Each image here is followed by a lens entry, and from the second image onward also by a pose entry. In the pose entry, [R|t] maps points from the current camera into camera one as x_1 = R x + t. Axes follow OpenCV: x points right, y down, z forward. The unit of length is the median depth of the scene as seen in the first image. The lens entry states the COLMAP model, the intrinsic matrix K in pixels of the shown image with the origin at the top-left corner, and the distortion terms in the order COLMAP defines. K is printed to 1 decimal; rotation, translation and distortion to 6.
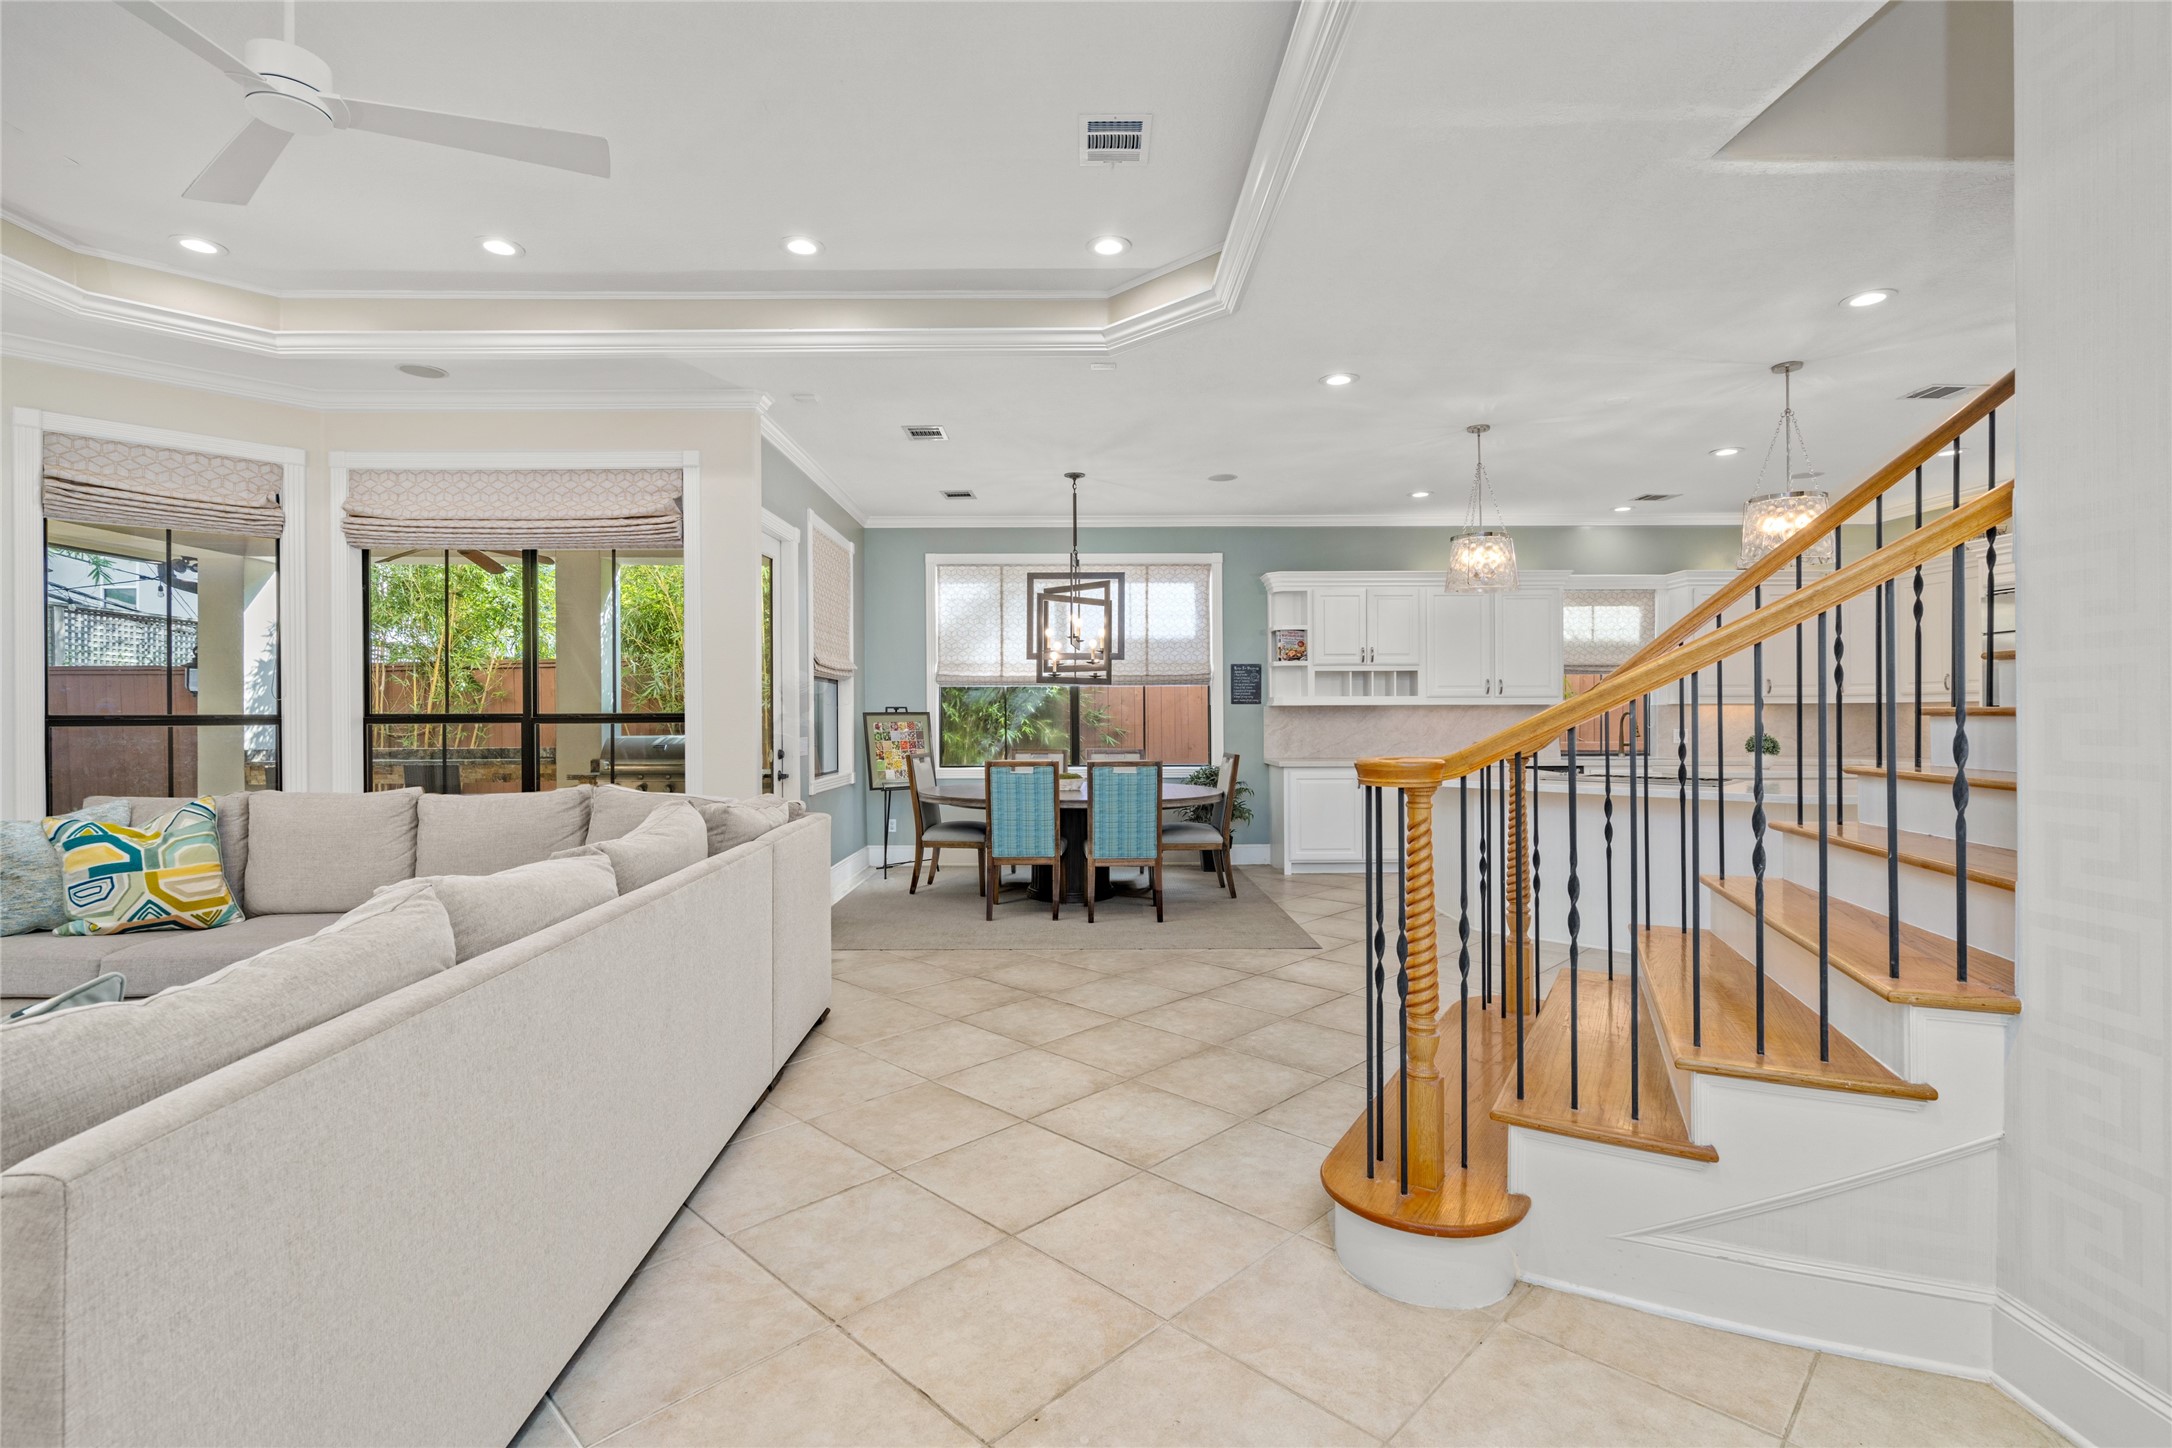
lens RADIAL K [[1001.8, 0, 1094.1], [0, 1001.8, 712.1], [0, 0, 1]] dist [-0.000383, 0.001174]
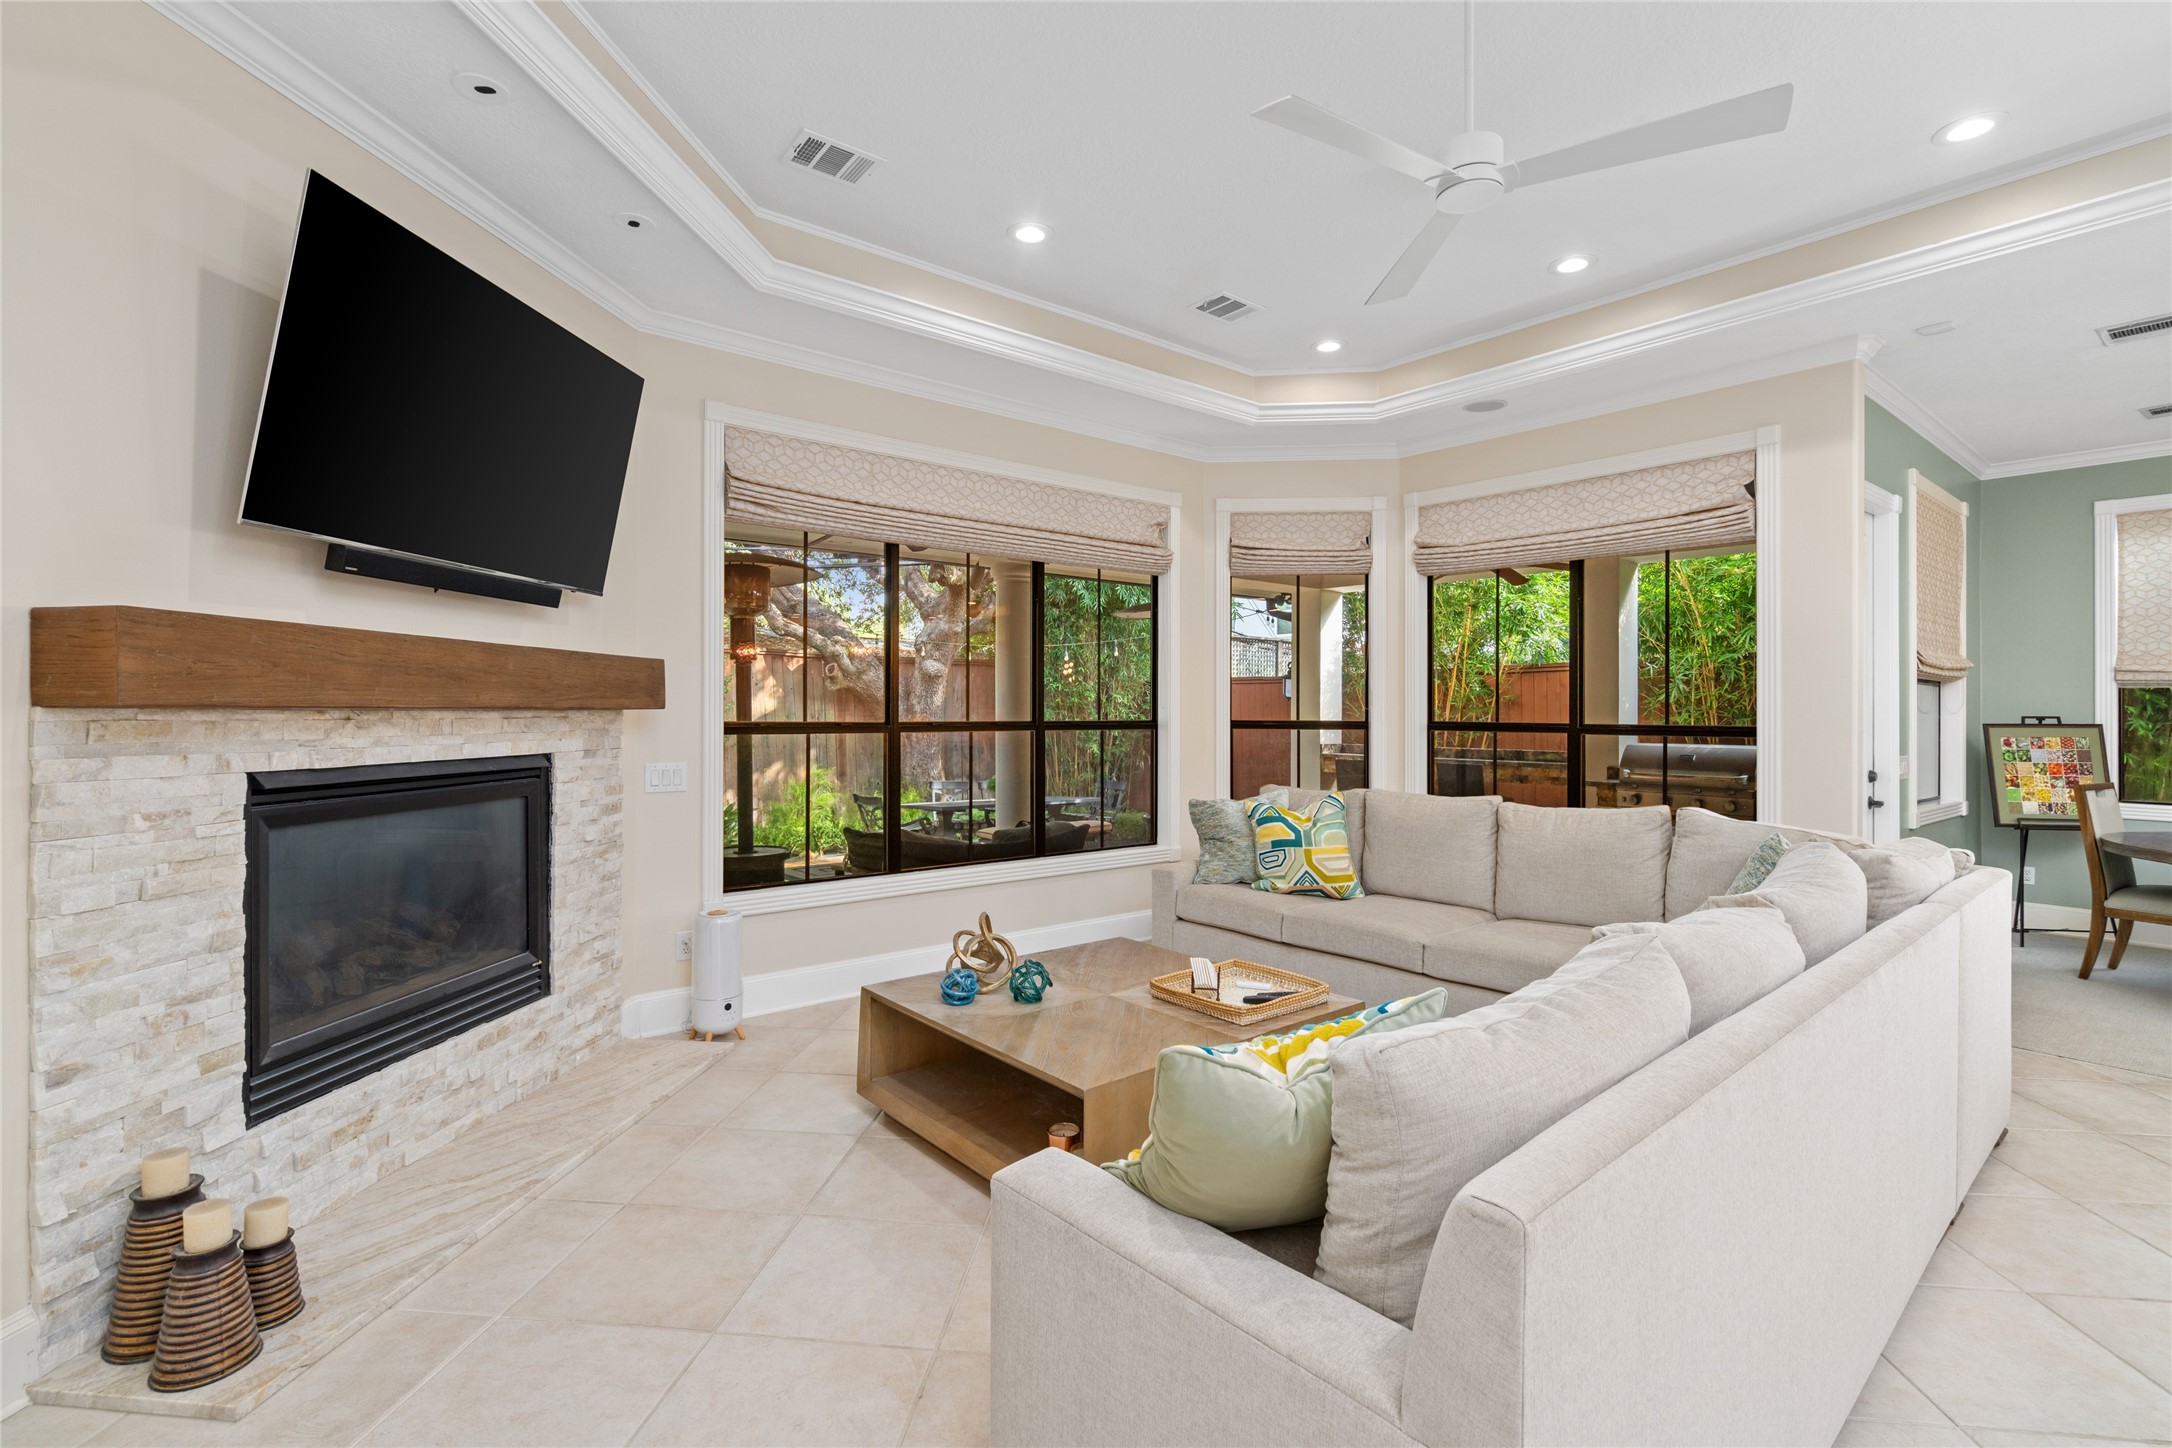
lens RADIAL K [[1001.8, 0, 1092.4], [0, 1001.8, 707.6], [0, 0, 1]] dist [-0.000383, 0.001174]
pose [[0.626484, 0.004276, -0.779423, -0.070872], [-0.004083, 0.999989, 0.002203, -0.012215], [0.779424, 0.001802, 0.626495, -0.004588]]
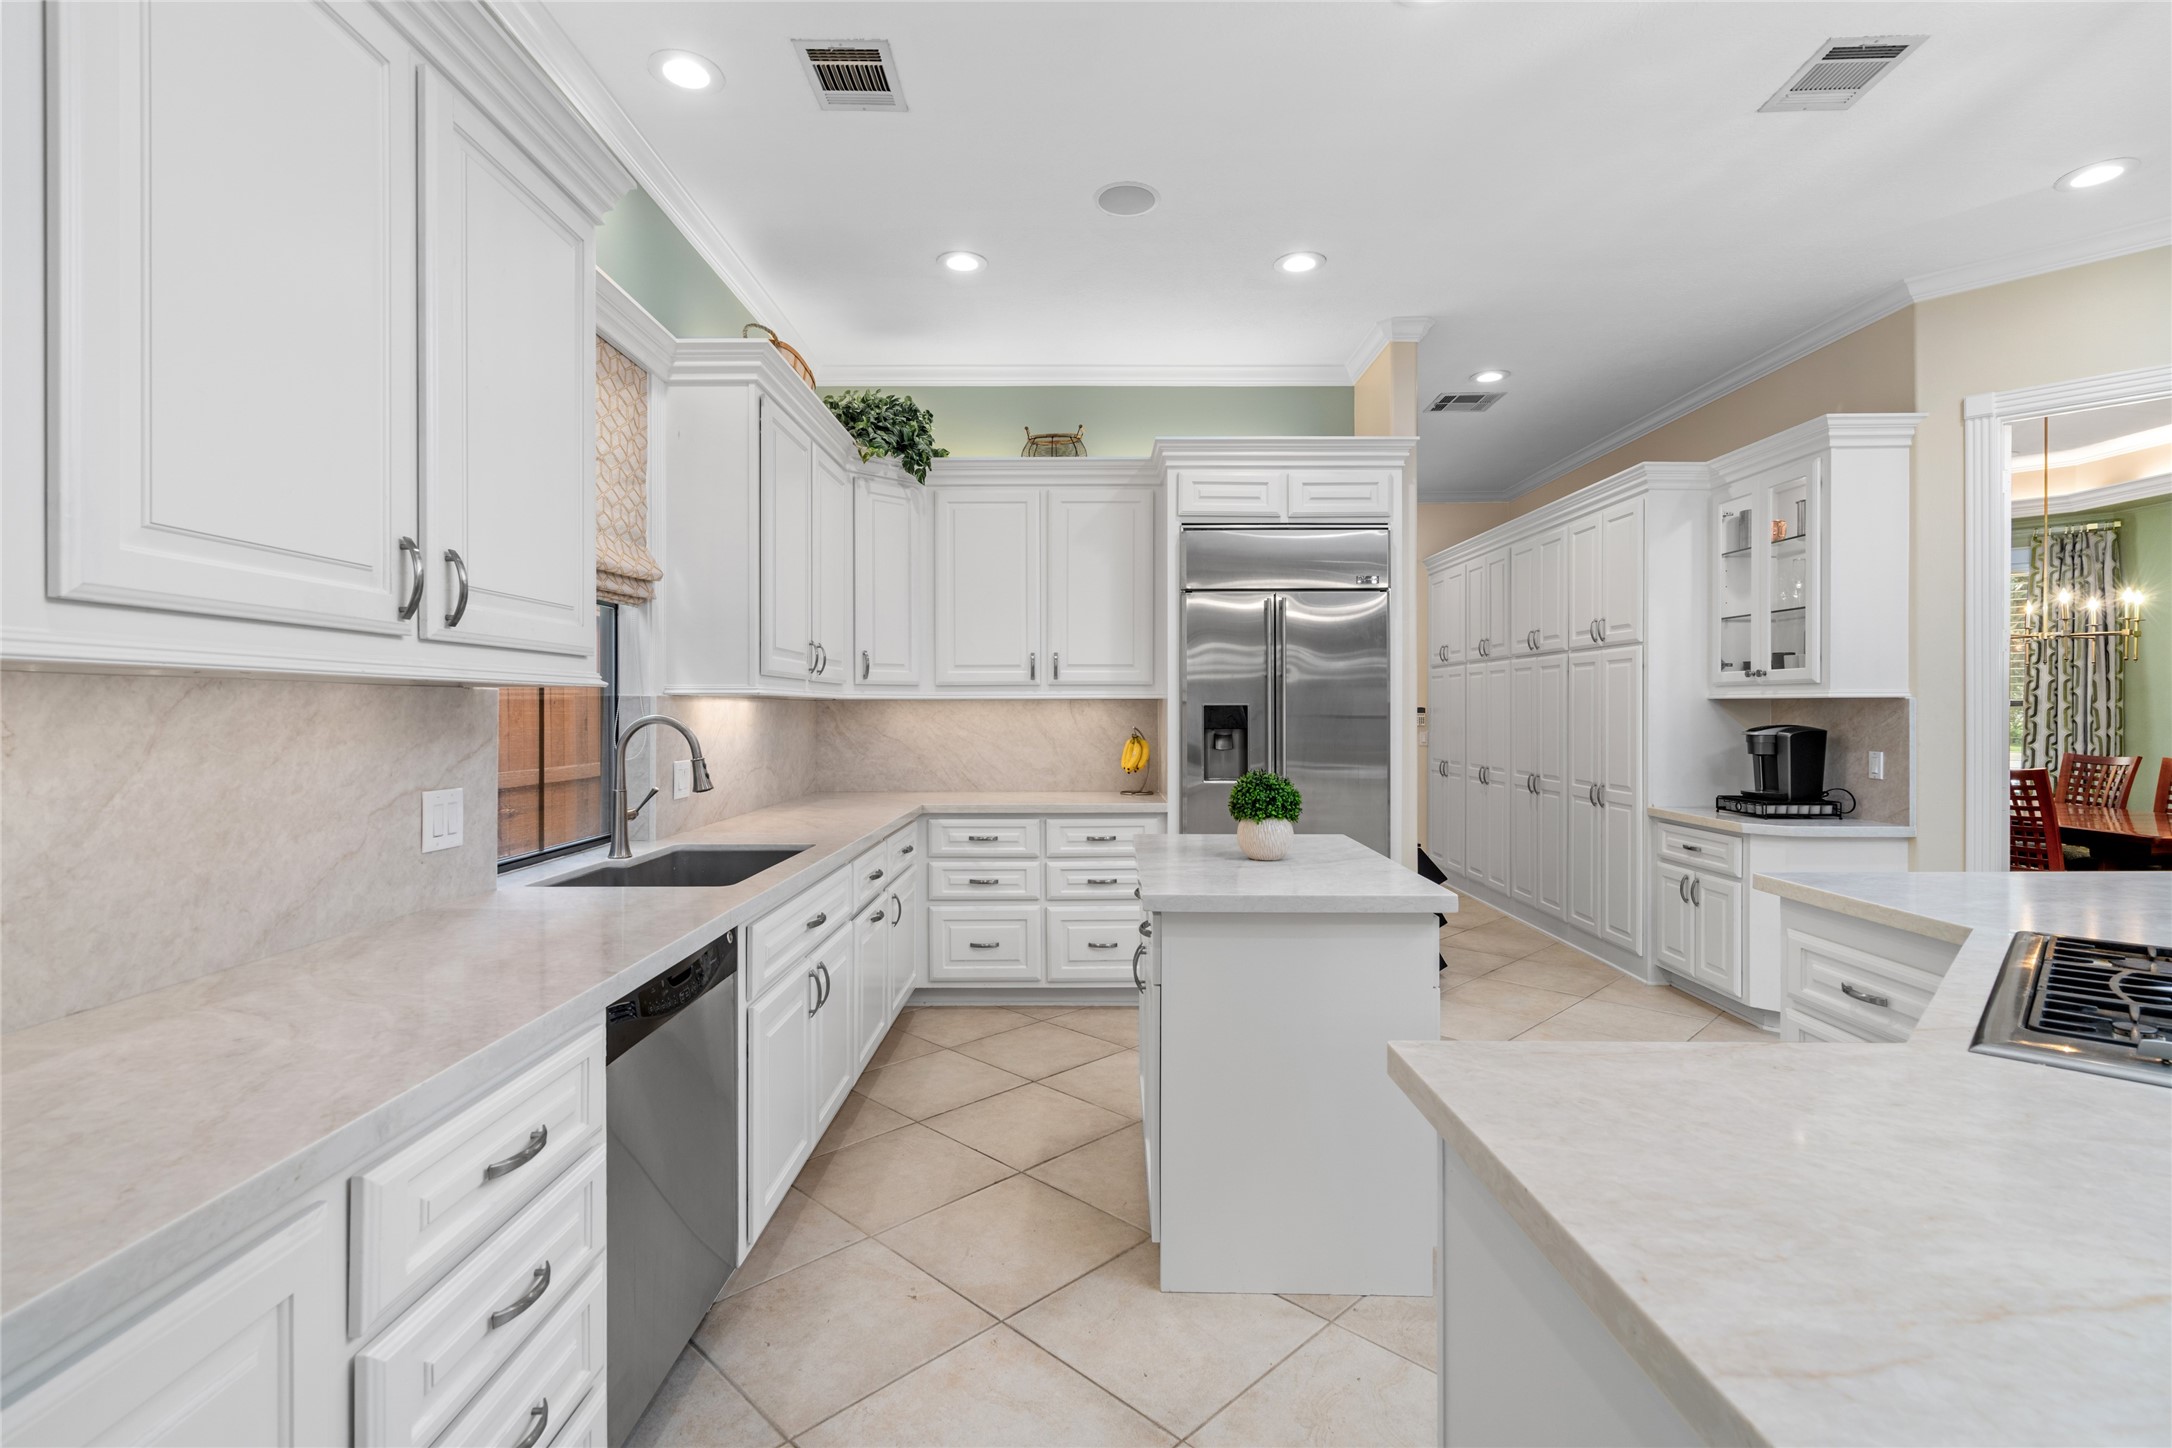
lens RADIAL K [[1001.8, 0, 1089.6], [0, 1001.8, 712.9], [0, 0, 1]] dist [-0.000383, 0.001174]
pose [[0.023035, 0.001086, 0.999734, 0.262757], [-0.005770, 0.999983, -0.000953, -0.001747], [-0.999718, -0.005746, 0.023041, 1.059875]]
